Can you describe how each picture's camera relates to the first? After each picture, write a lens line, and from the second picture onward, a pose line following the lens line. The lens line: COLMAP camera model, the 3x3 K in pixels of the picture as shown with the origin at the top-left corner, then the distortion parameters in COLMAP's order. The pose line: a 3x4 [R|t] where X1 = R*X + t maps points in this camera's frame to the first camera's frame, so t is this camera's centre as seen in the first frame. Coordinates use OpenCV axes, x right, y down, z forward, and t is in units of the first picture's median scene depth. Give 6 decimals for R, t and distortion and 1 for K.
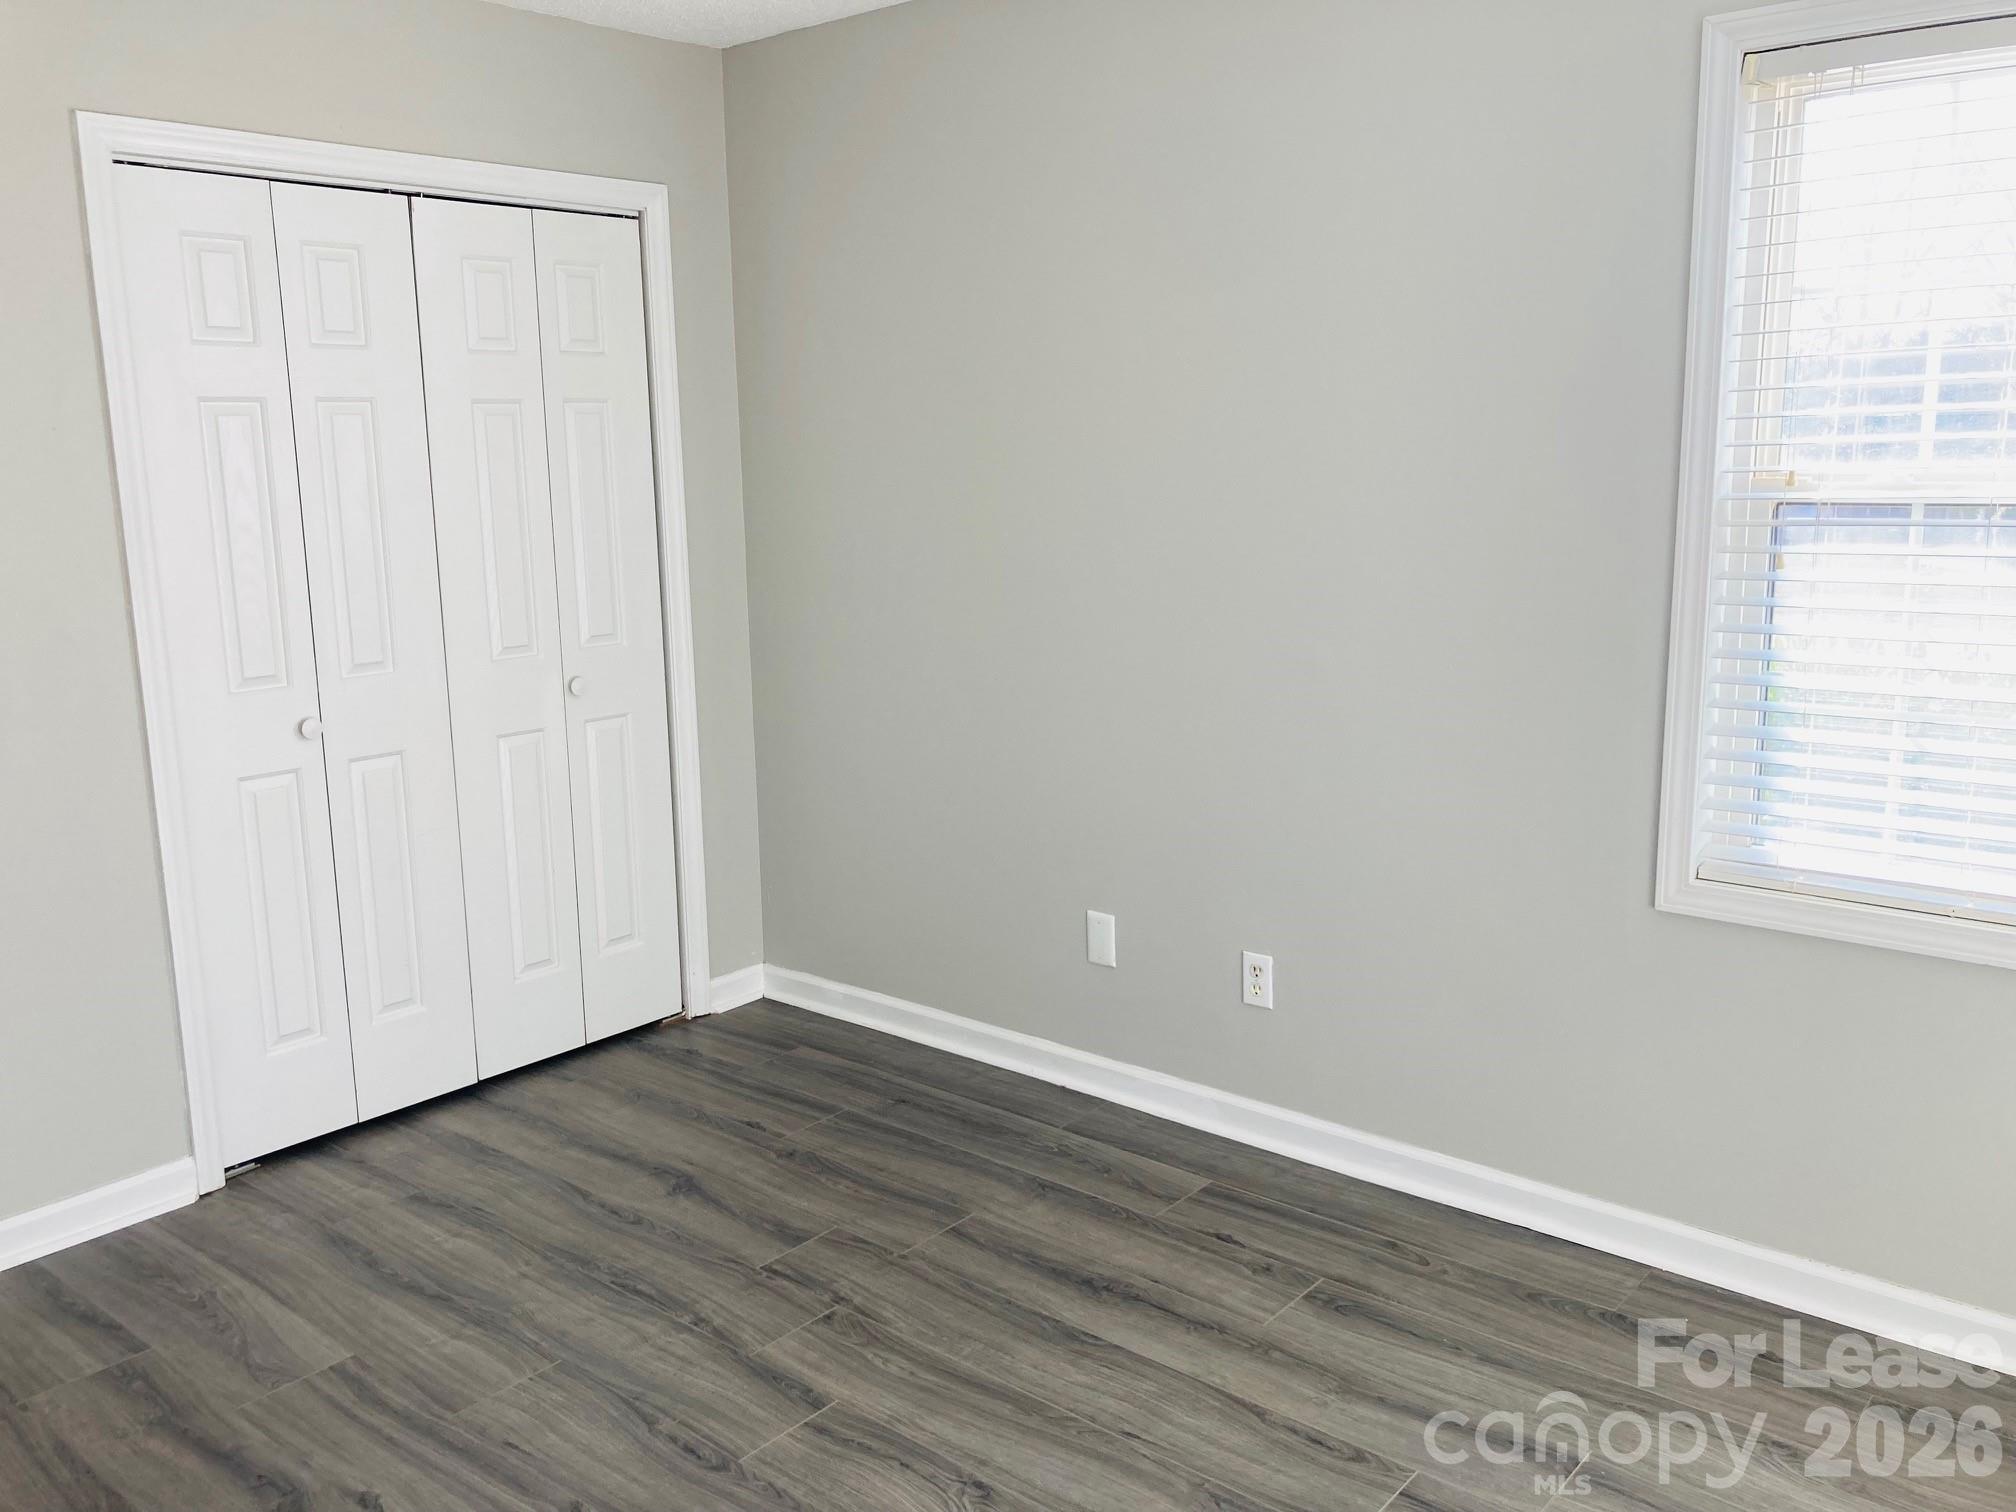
lens RADIAL K [[1714.2, 0, 996.8], [0, 1714.2, 753.4], [0, 0, 1]] dist [0.041959, 0.002748]
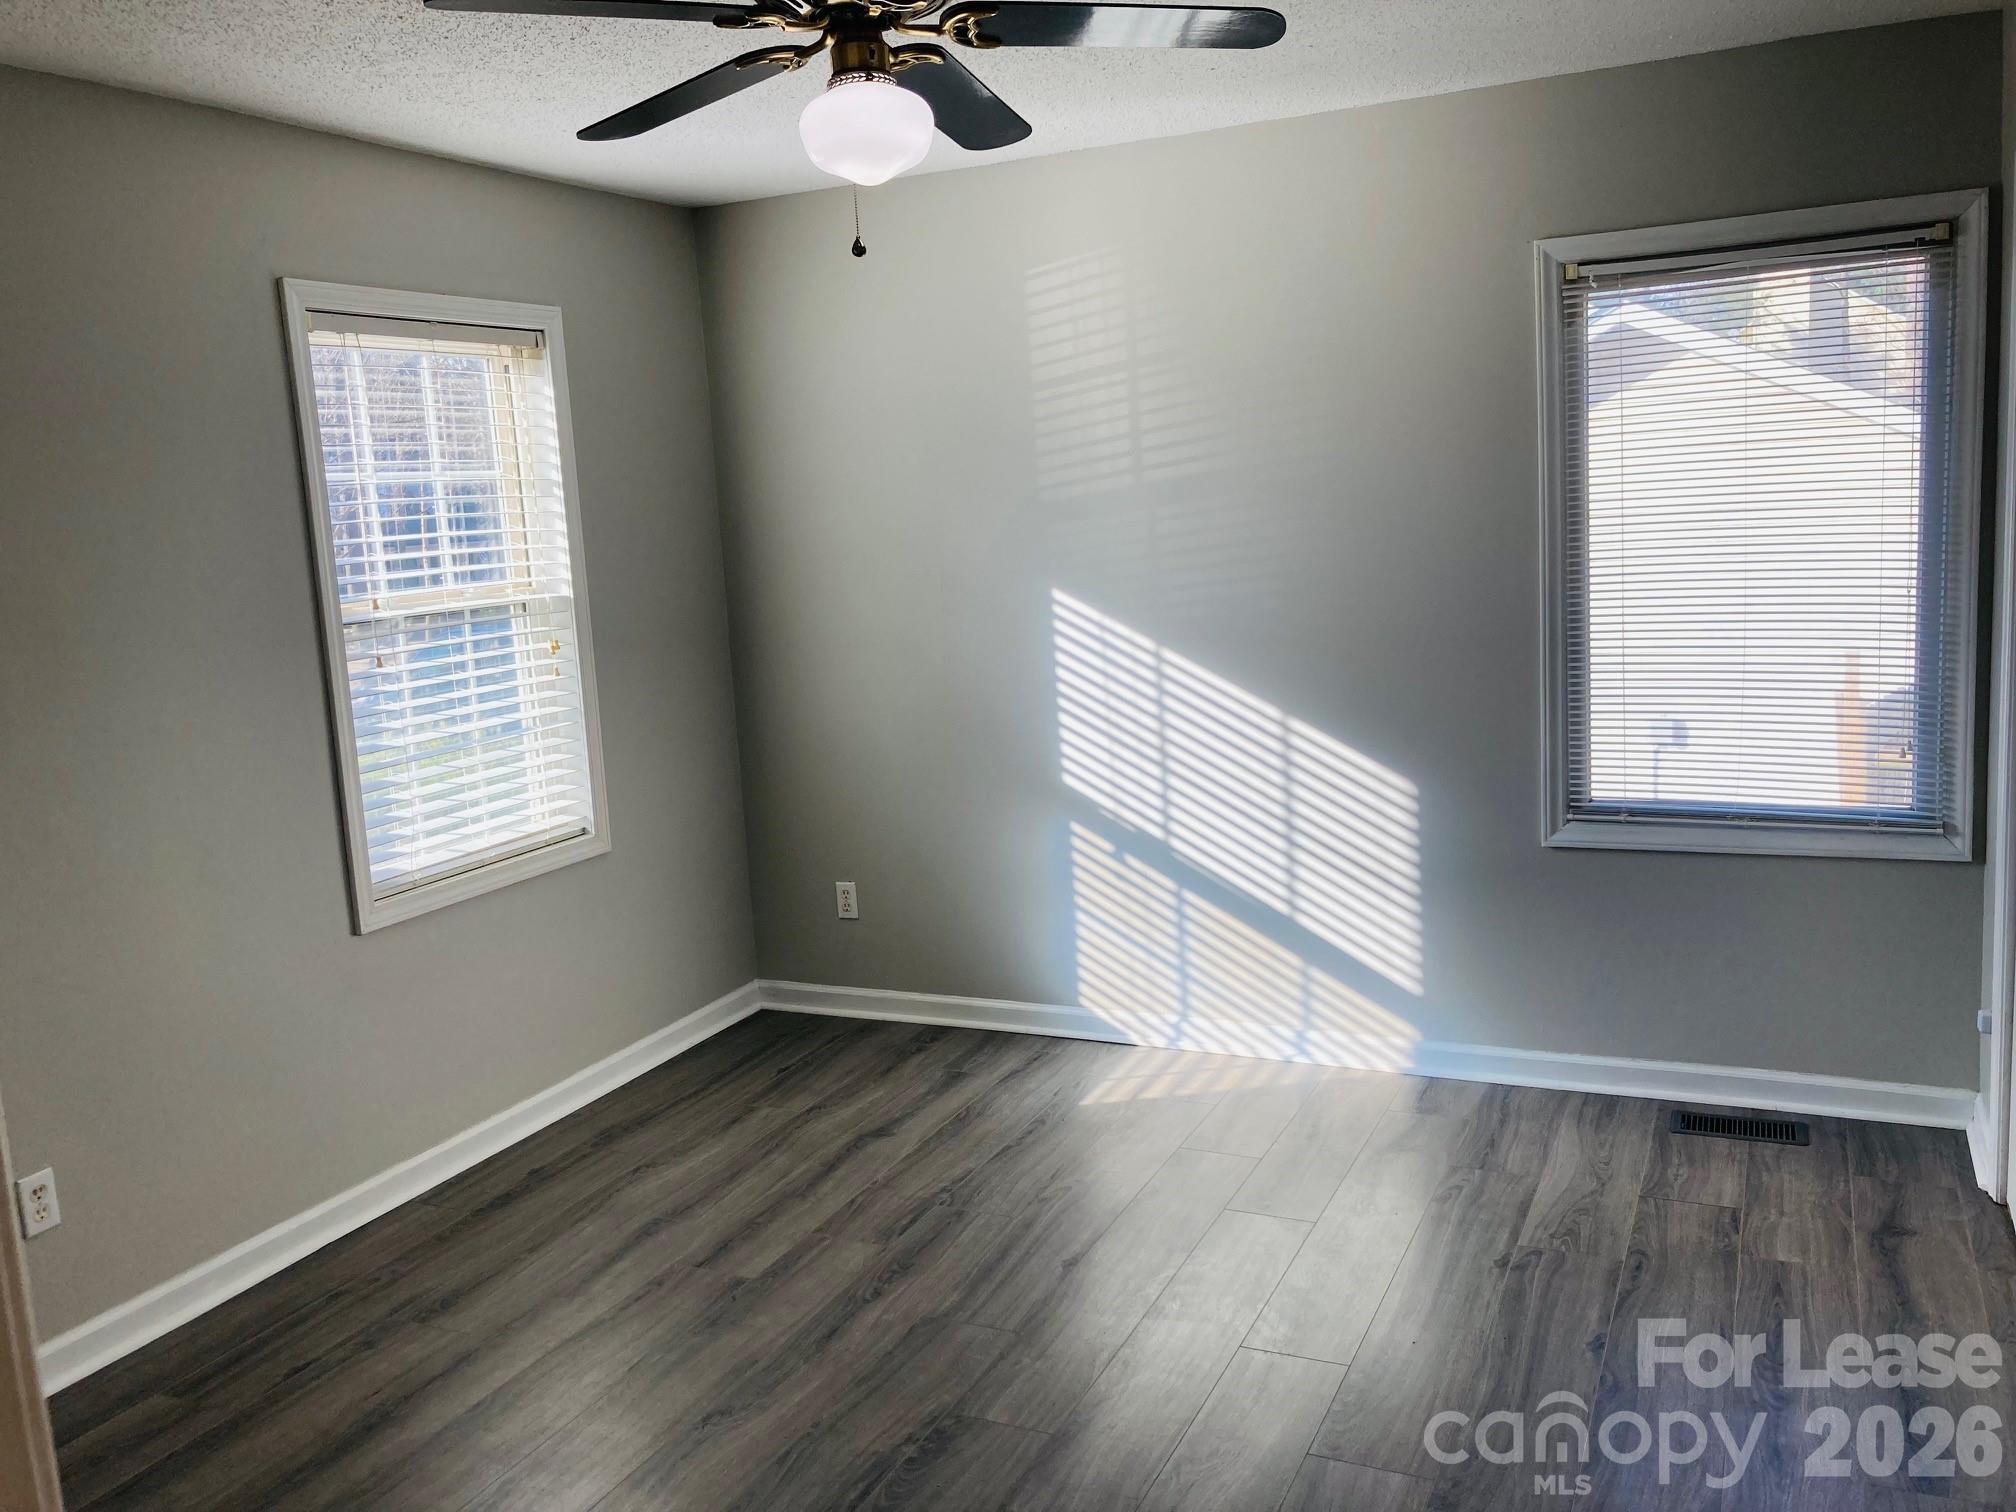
lens RADIAL K [[1659.1, 0, 995.3], [0, 1659.1, 762.2], [0, 0, 1]] dist [-0.002341, 0.001869]
pose [[-0.266145, -0.107127, 0.957962, -0.925102], [0.254138, 0.950846, 0.176936, -0.132597], [-0.929828, 0.290545, -0.225838, 0.785040]]
